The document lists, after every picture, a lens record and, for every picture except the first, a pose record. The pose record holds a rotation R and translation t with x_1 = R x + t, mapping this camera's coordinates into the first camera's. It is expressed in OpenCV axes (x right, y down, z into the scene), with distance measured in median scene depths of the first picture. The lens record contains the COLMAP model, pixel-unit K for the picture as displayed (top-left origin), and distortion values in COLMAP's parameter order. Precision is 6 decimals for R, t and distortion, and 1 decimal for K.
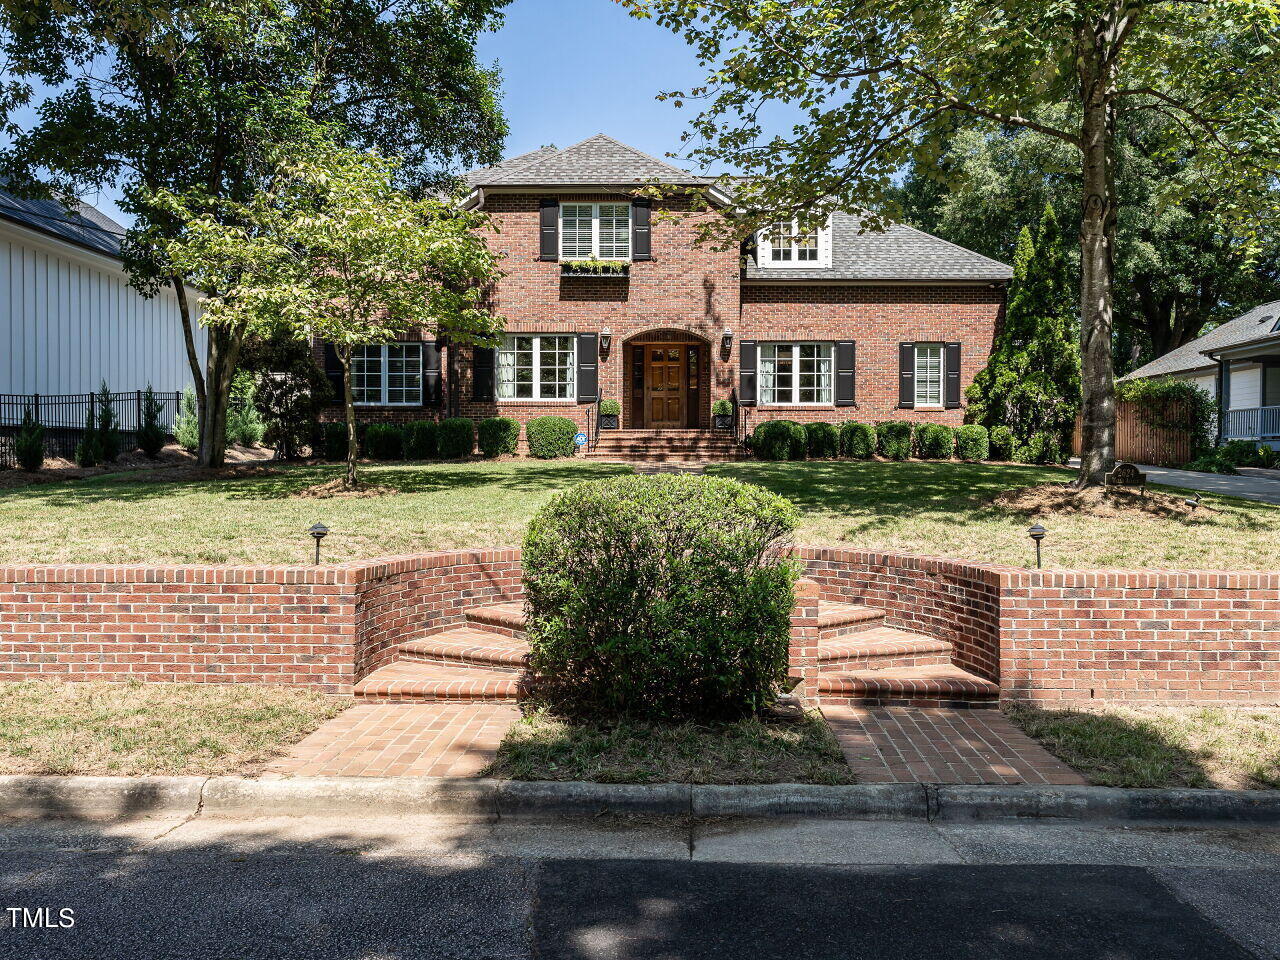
lens RADIAL K [[1030.2, 0, 637.1], [0, 1030.2, 453.8], [0, 0, 1]] dist [0.014909, 0.004279]
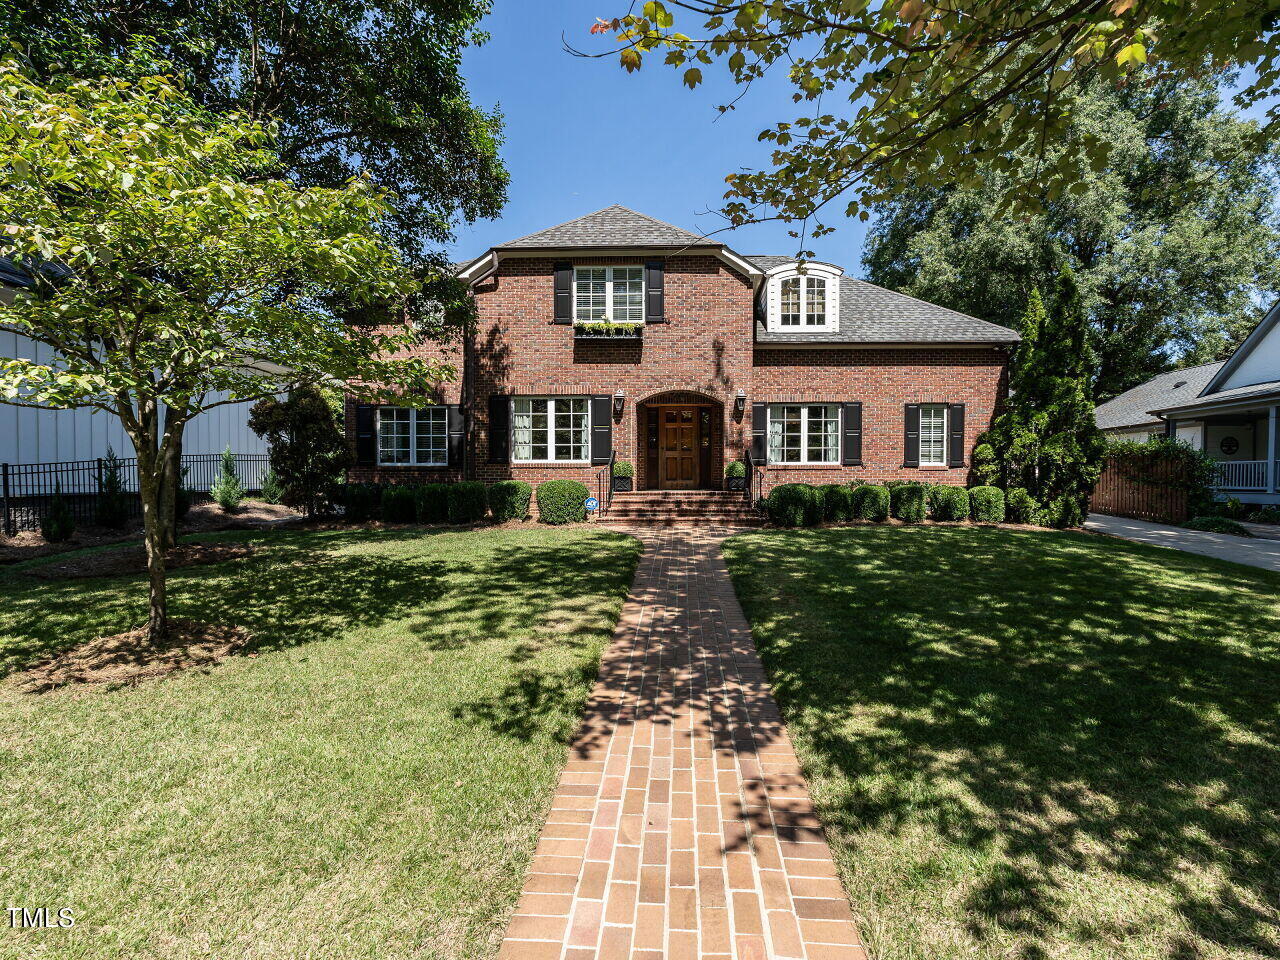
lens RADIAL K [[635.3, 0, 654.7], [0, 635.3, 485.8], [0, 0, 1]] dist [-0.005041, -0.000267]
pose [[0.999857, -0.002045, -0.016766, 0.014298], [0.002345, 0.999837, 0.017874, -0.039477], [0.016727, -0.017911, 0.999700, 0.375723]]
